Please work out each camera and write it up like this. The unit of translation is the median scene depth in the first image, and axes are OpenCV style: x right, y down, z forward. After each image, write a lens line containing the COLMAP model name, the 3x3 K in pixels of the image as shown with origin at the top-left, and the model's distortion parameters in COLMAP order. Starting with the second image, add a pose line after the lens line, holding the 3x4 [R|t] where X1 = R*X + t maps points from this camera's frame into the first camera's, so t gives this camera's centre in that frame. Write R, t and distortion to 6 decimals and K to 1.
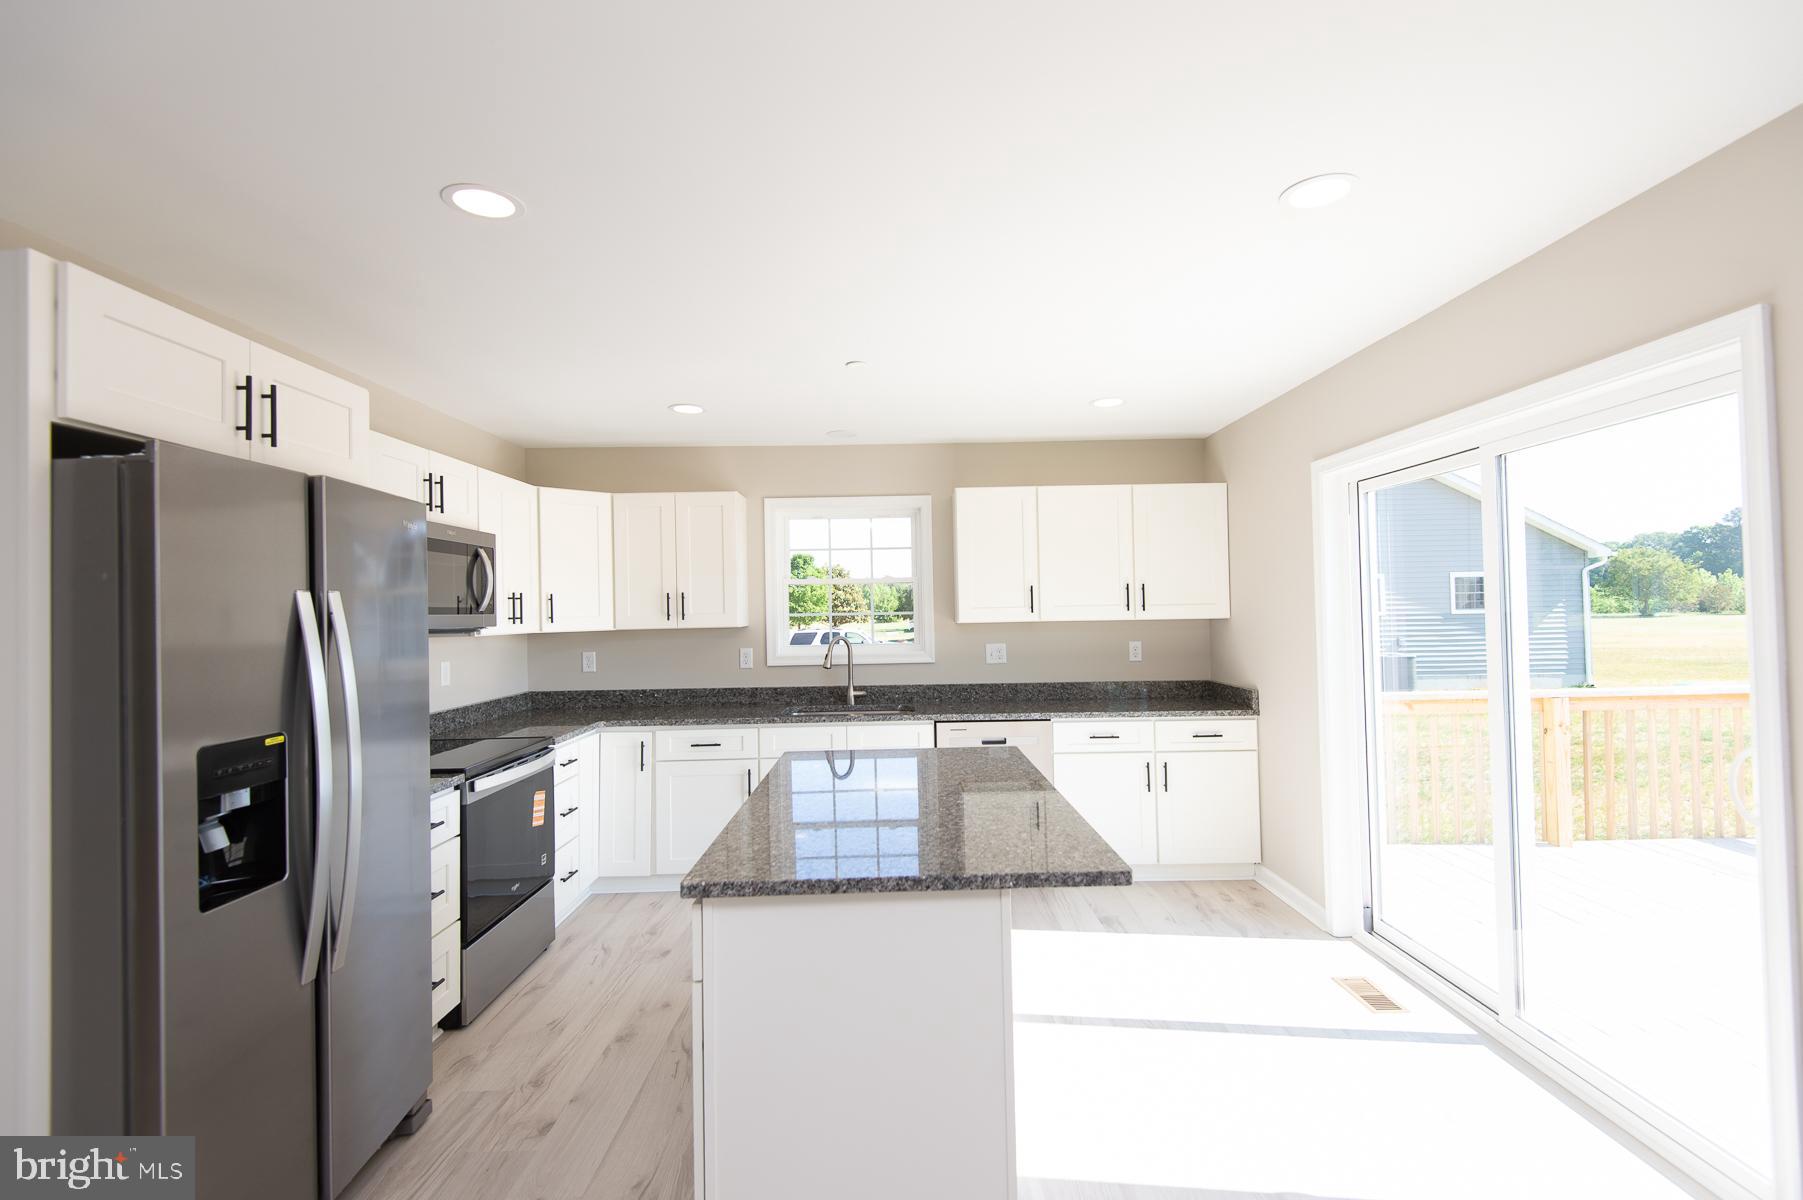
lens RADIAL K [[839.4, 0, 898.4], [0, 839.4, 595.0], [0, 0, 1]] dist [-0.002384, -0.011748]
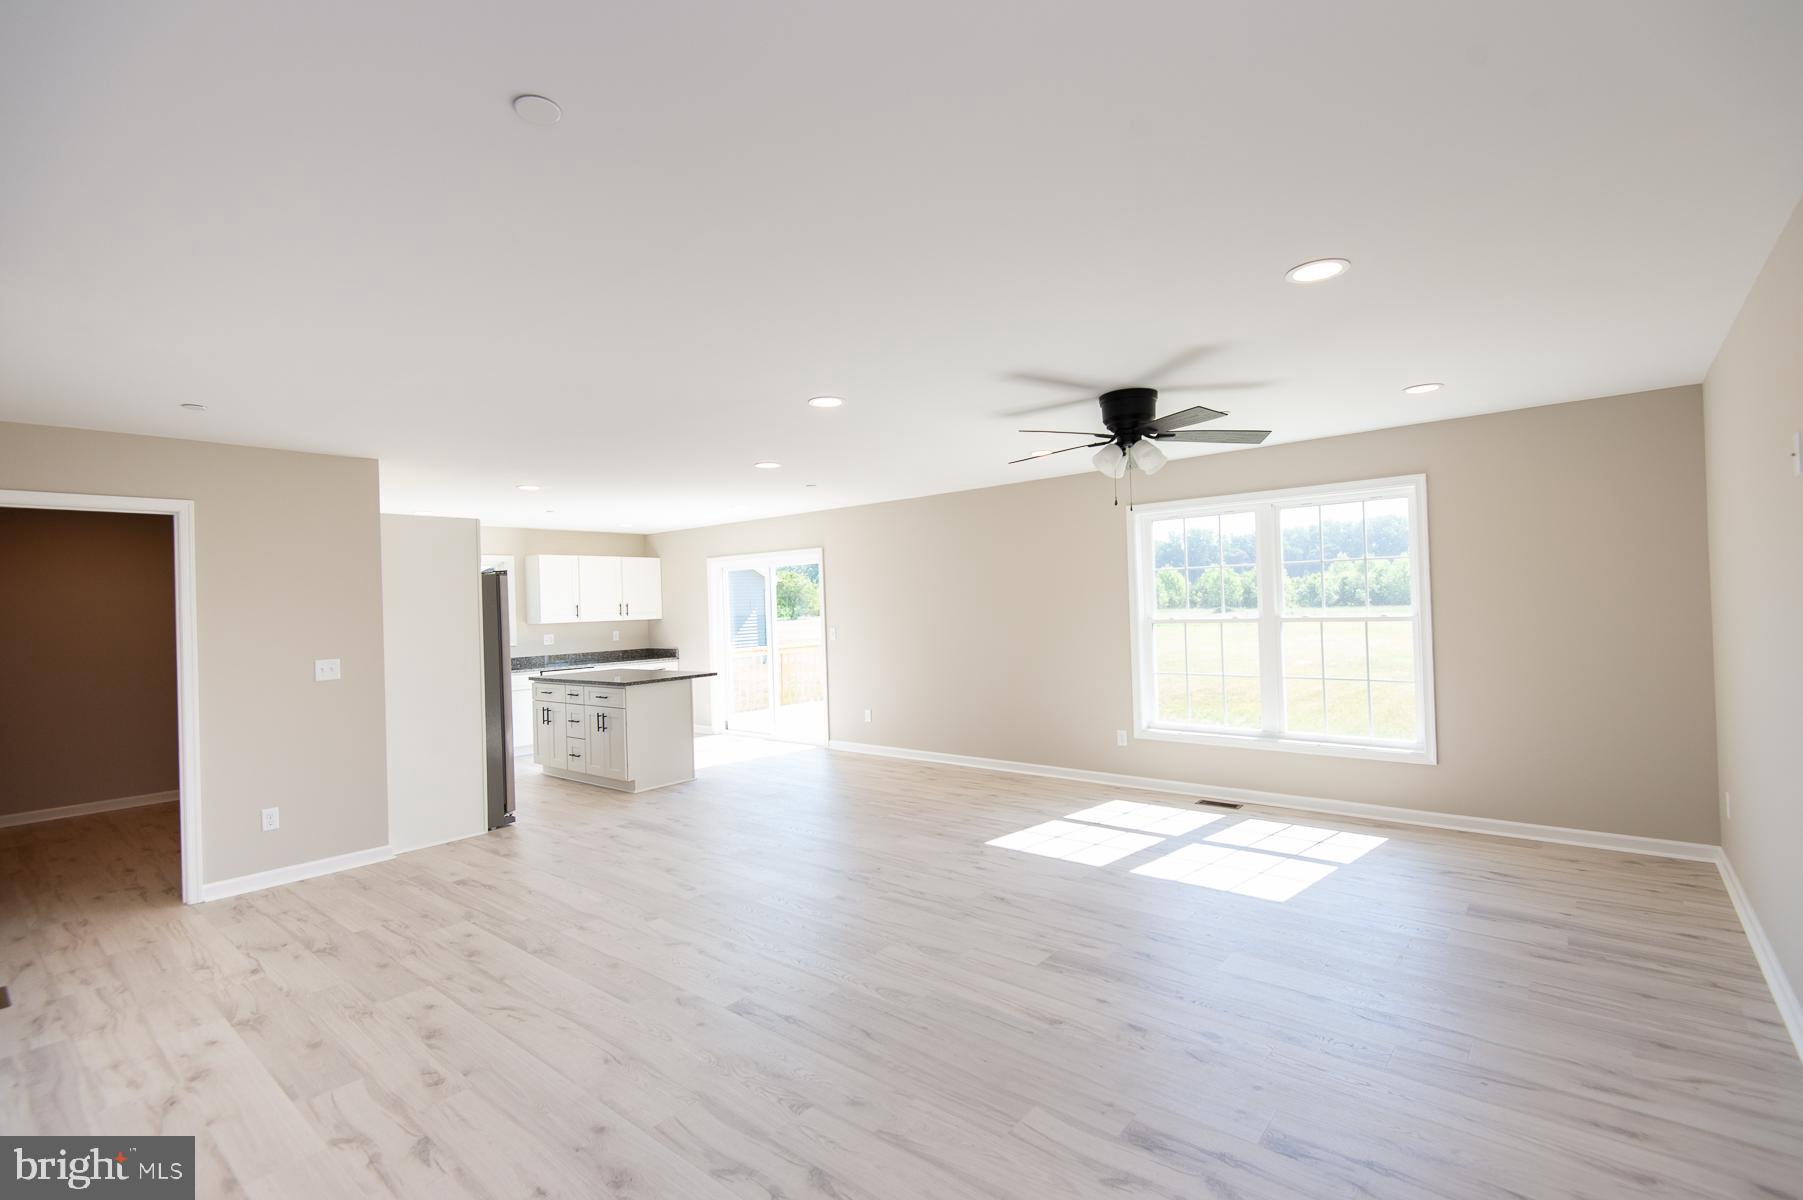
lens RADIAL K [[839.4, 0, 898.4], [0, 839.4, 595.0], [0, 0, 1]] dist [-0.002384, -0.011748]
pose [[0.651999, 0.001092, 0.758219, -0.885856], [0.009714, 0.999905, -0.009793, -0.007055], [-0.758158, 0.013750, 0.651926, -0.930200]]
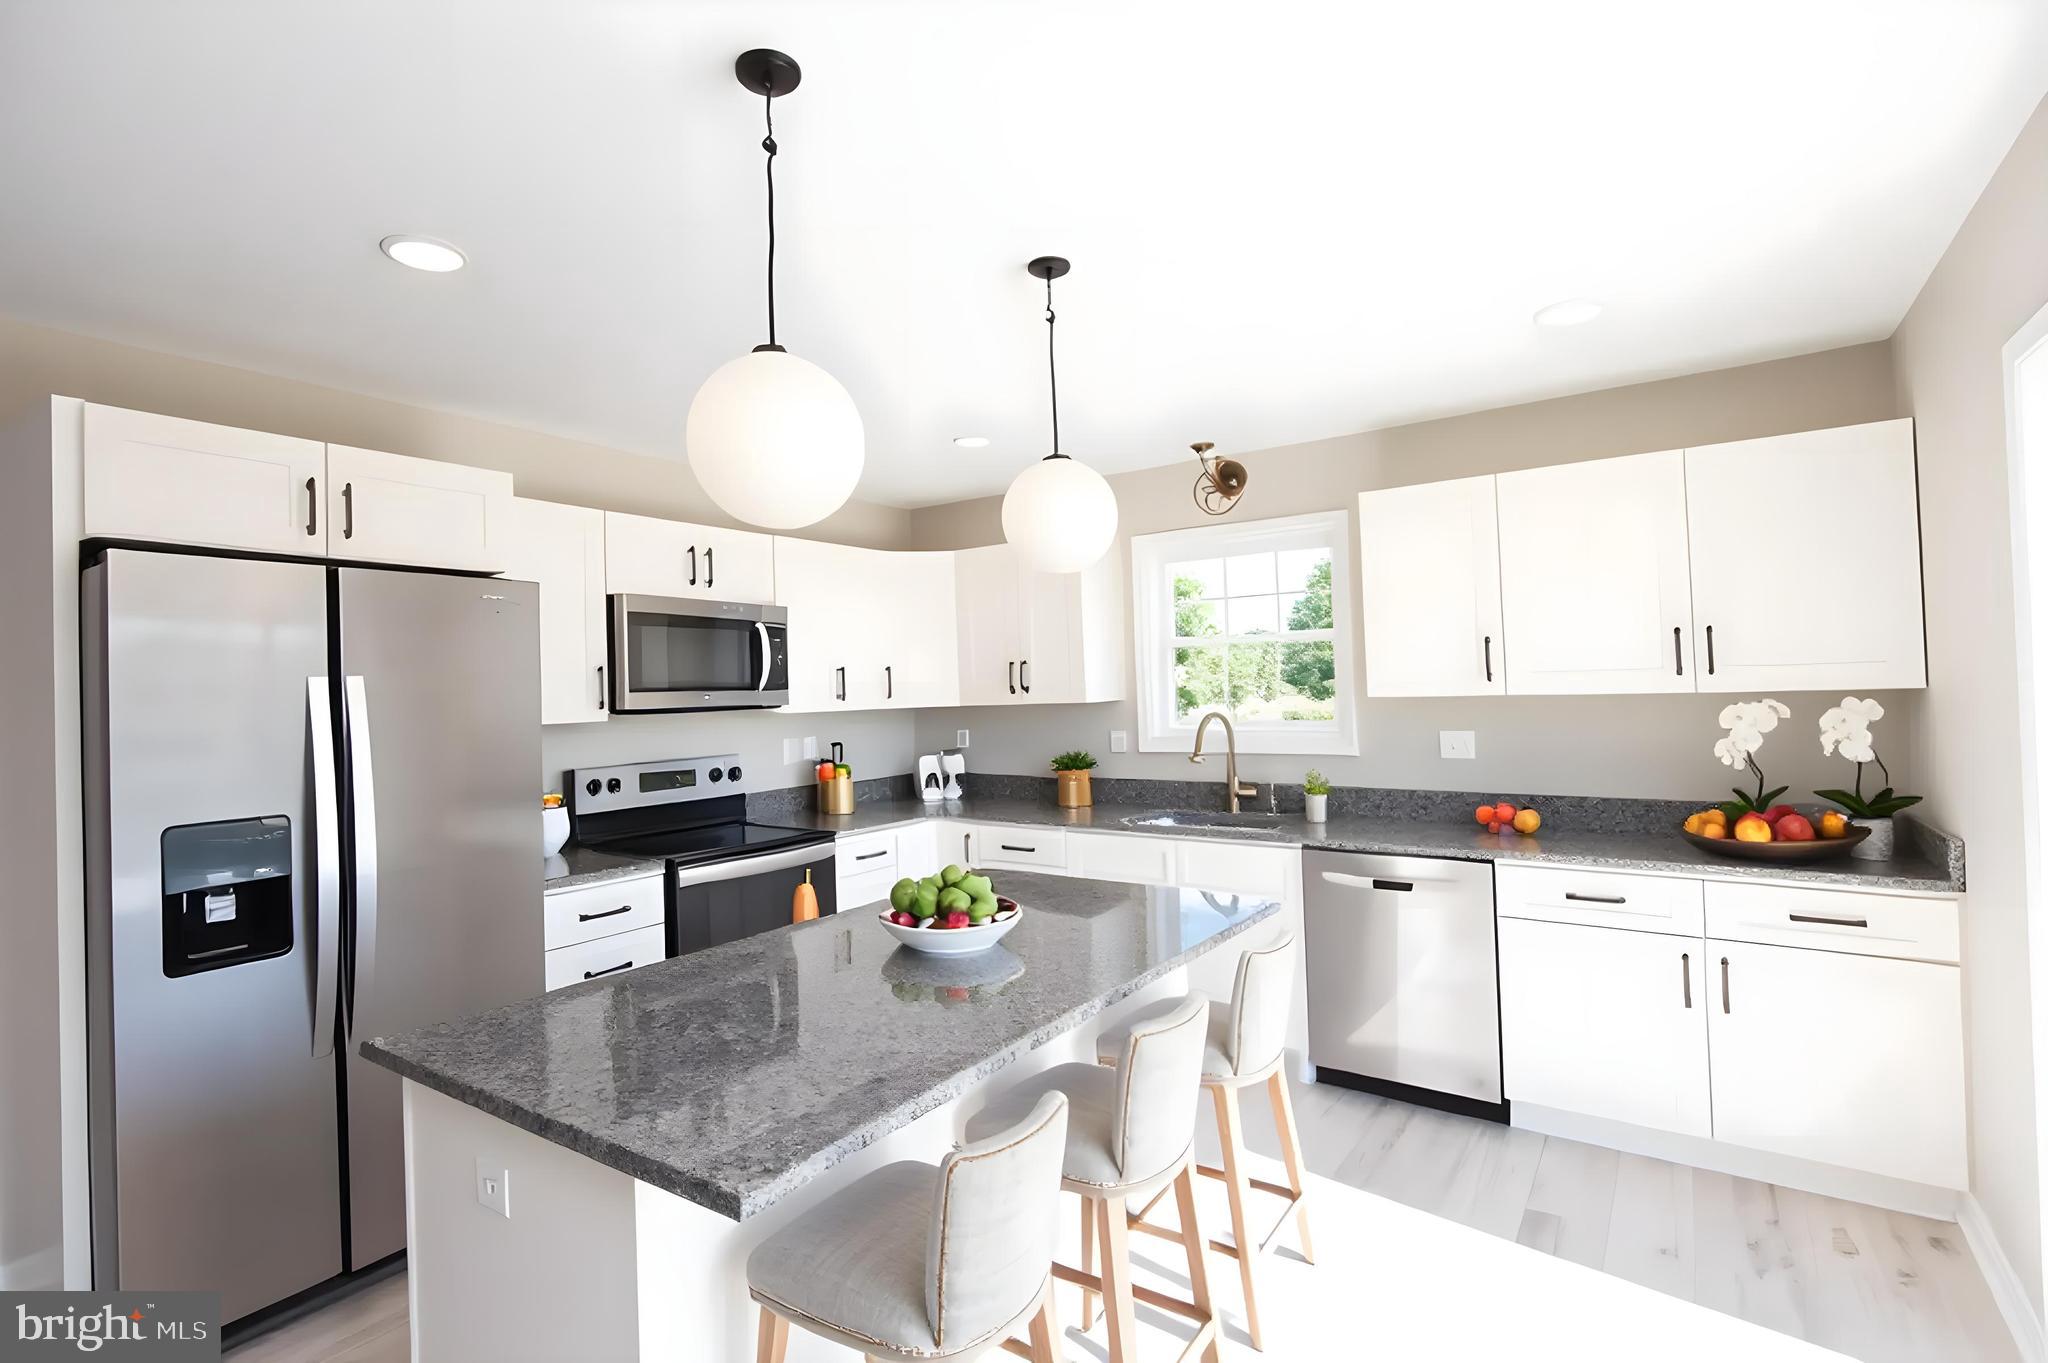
lens RADIAL K [[953.5, 0, 1020.5], [0, 953.5, 675.8], [0, 0, 1]] dist [-0.002384, -0.011748]
pose [[0.814829, -0.012385, -0.579569, 0.282327], [0.025170, 0.999585, 0.014028, -0.000765], [0.579155, -0.026018, 0.814802, 0.231773]]
